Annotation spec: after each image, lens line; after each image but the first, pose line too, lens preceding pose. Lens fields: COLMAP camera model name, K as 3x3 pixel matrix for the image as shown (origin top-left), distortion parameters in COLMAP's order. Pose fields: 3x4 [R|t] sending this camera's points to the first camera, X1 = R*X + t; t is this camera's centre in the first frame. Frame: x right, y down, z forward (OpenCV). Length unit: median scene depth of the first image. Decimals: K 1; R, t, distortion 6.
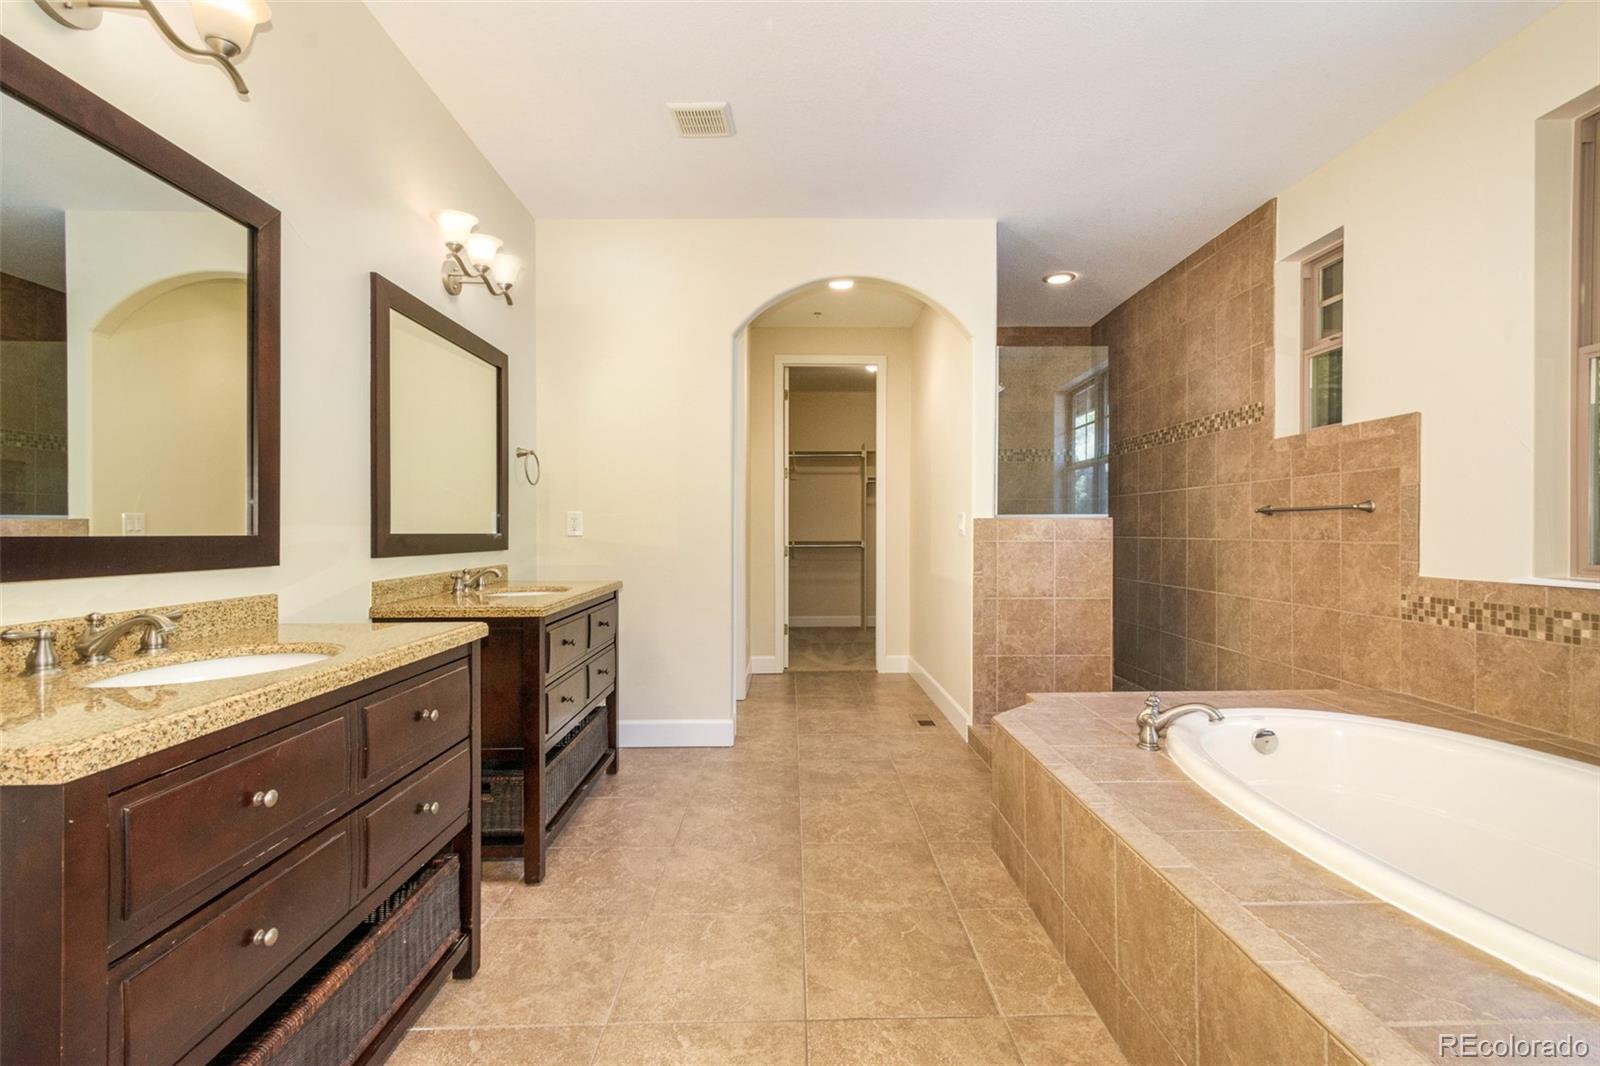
lens RADIAL K [[703.4, 0, 801.3], [0, 703.4, 532.2], [0, 0, 1]] dist [-0.000567, -0.000010]
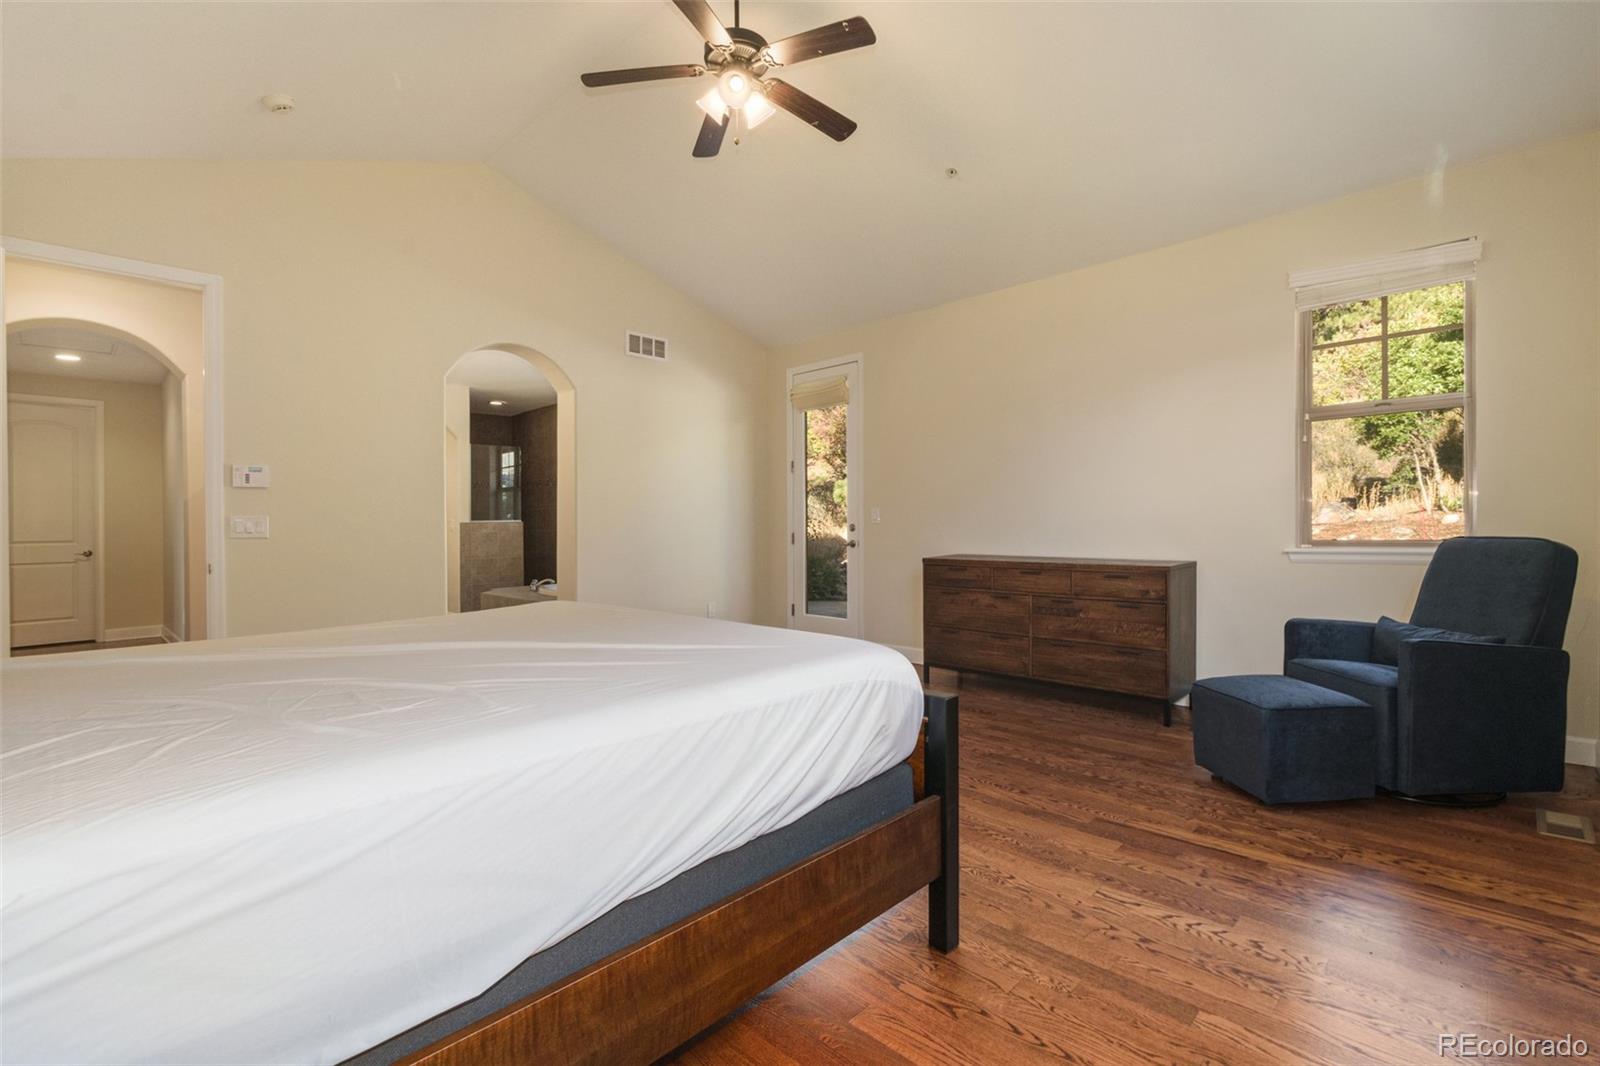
lens RADIAL K [[703.4, 0, 802.3], [0, 703.4, 535.7], [0, 0, 1]] dist [-0.000567, -0.000010]
pose [[0.706966, -0.011170, 0.707160, -0.524612], [0.012873, 0.999913, 0.002925, 0.028512], [-0.707131, 0.007035, 0.707048, -1.239882]]
